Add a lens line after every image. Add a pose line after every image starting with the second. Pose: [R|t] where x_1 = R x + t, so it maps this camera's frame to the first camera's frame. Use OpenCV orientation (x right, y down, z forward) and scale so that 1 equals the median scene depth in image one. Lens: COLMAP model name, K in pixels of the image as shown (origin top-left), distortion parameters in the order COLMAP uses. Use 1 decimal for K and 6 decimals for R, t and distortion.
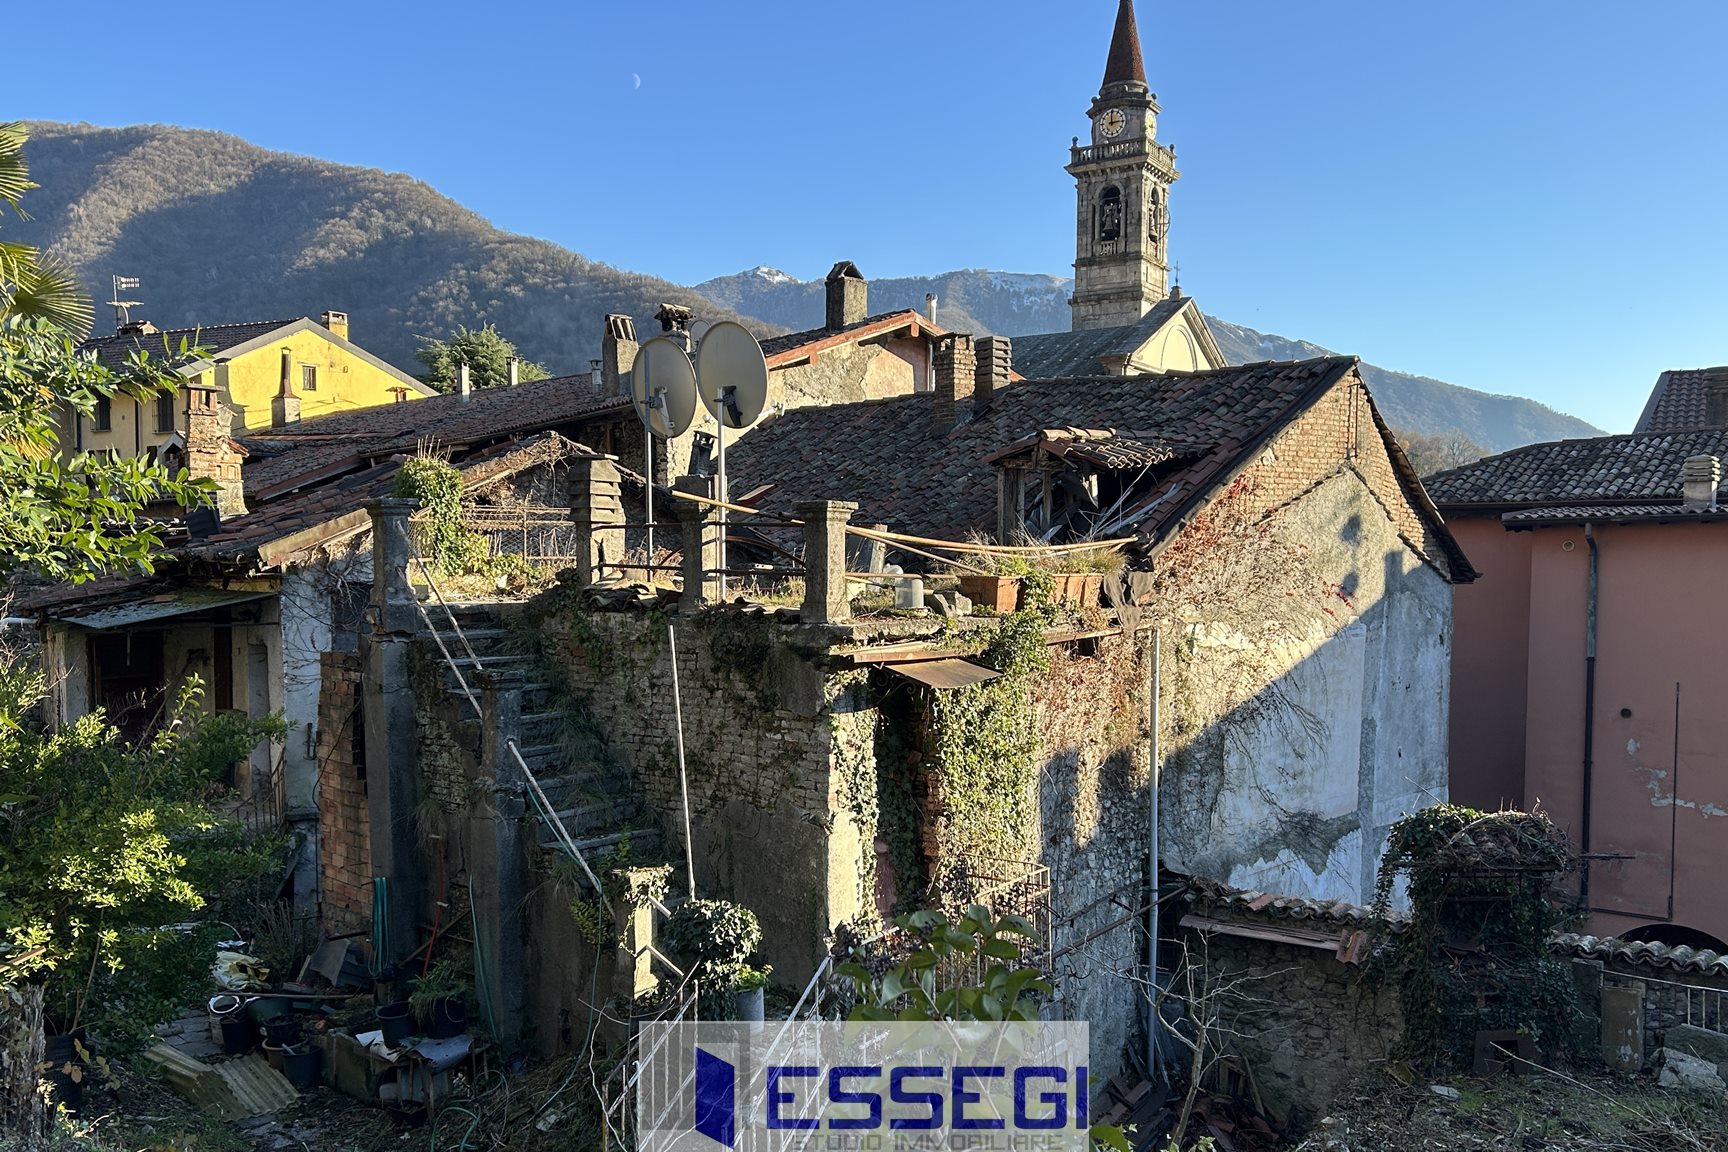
lens RADIAL K [[1486.5, 0, 862.6], [0, 1486.5, 657.9], [0, 0, 1]] dist [0.083002, -0.108148]
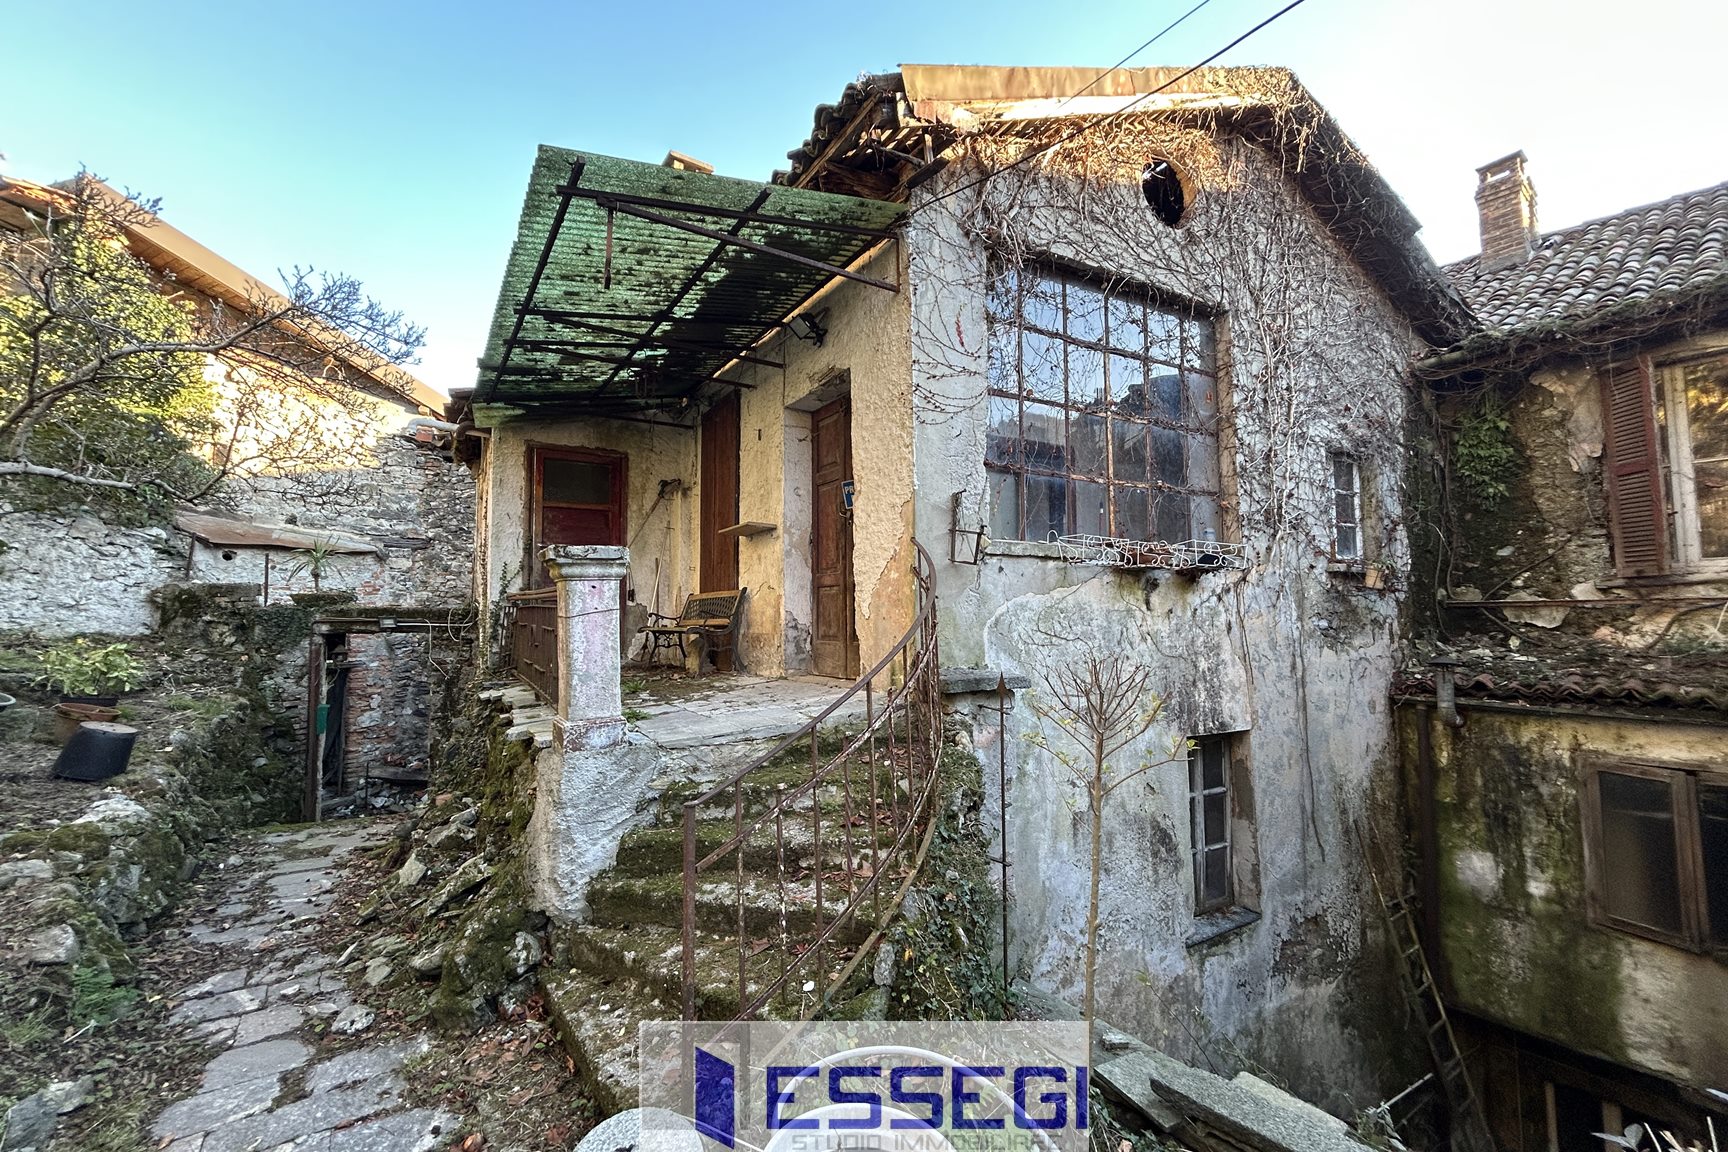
lens RADIAL K [[695.5, 0, 867.5], [0, 695.5, 579.5], [0, 0, 1]] dist [-0.003280, 0.001739]
pose [[0.999276, -0.009482, -0.036843, -0.442097], [0.004874, 0.992370, -0.123198, 0.112012], [0.037730, 0.122930, 0.991698, 0.888254]]
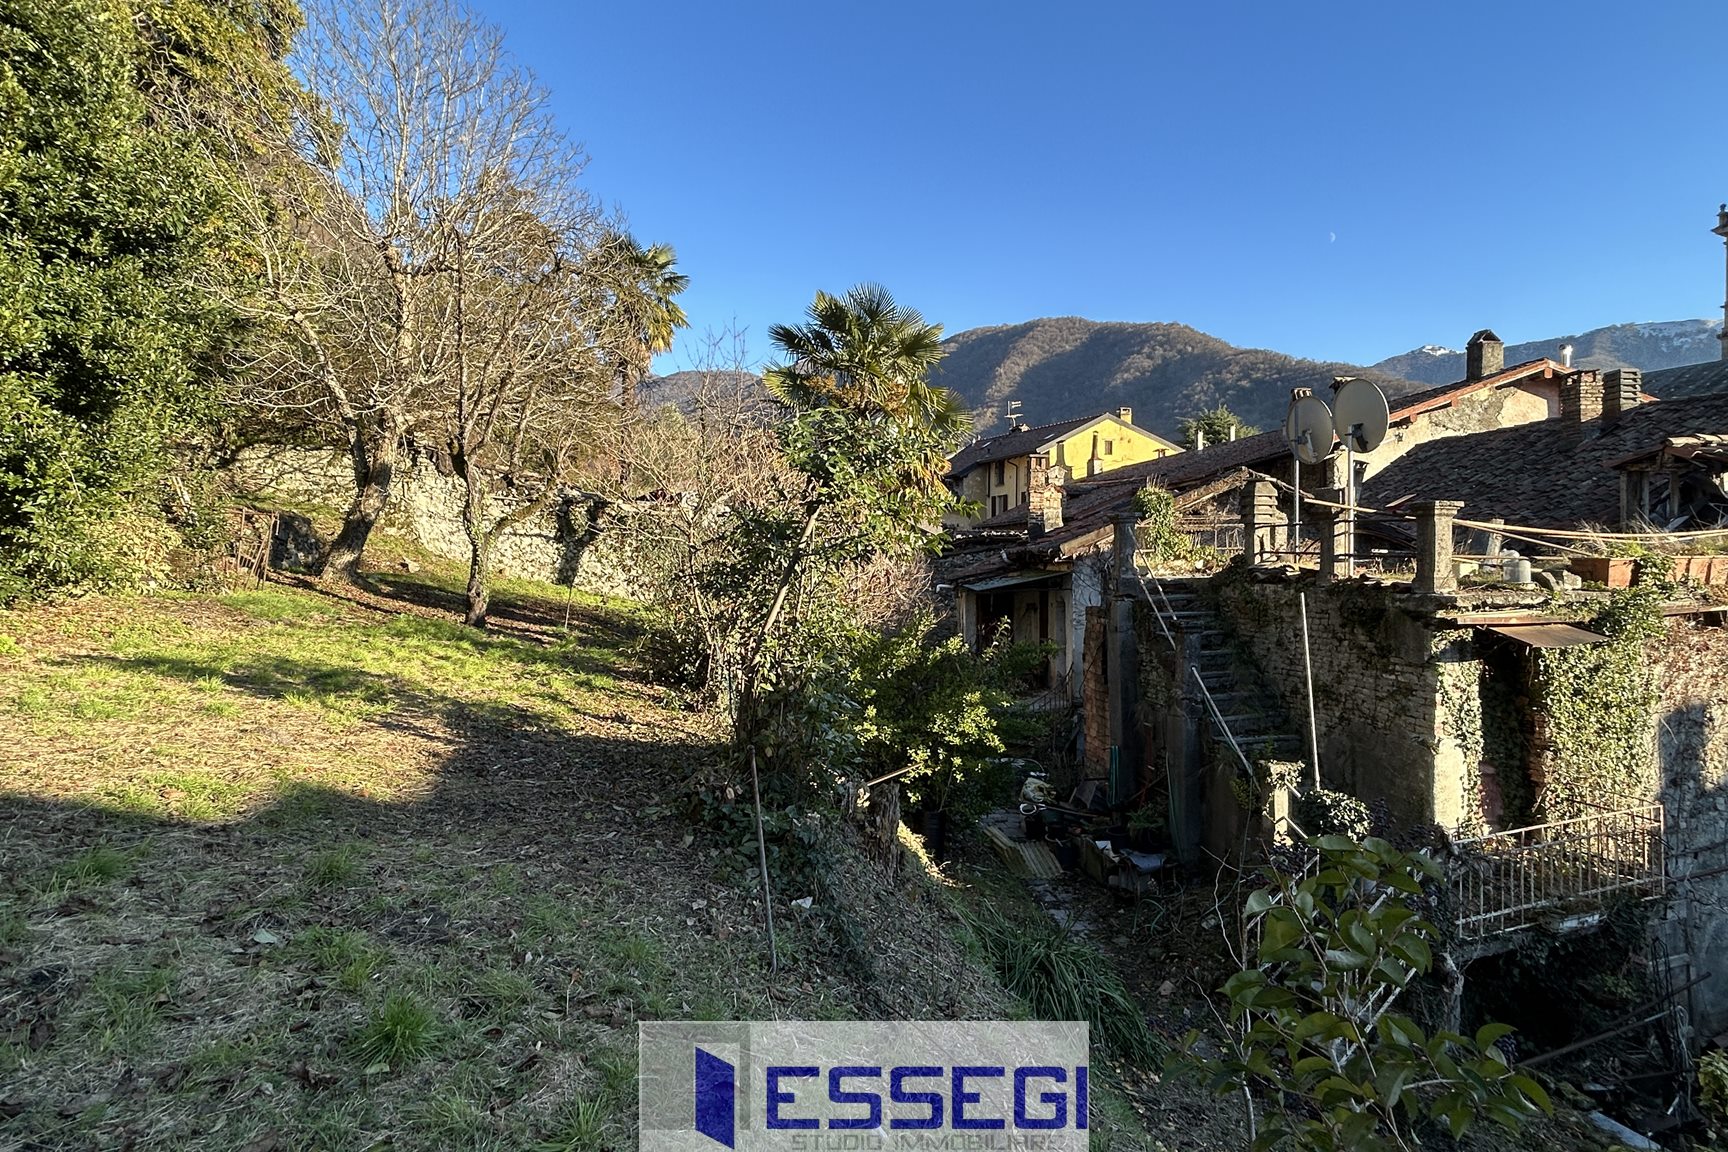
lens RADIAL K [[903.3, 0, 862.7], [0, 903.3, 571.7], [0, 0, 1]] dist [-0.006993, 0.005956]
pose [[0.810896, 0.003588, -0.585180, 0.021796], [-0.030161, 0.998908, -0.035670, 0.000824], [0.584413, 0.046574, 0.810119, 0.033069]]
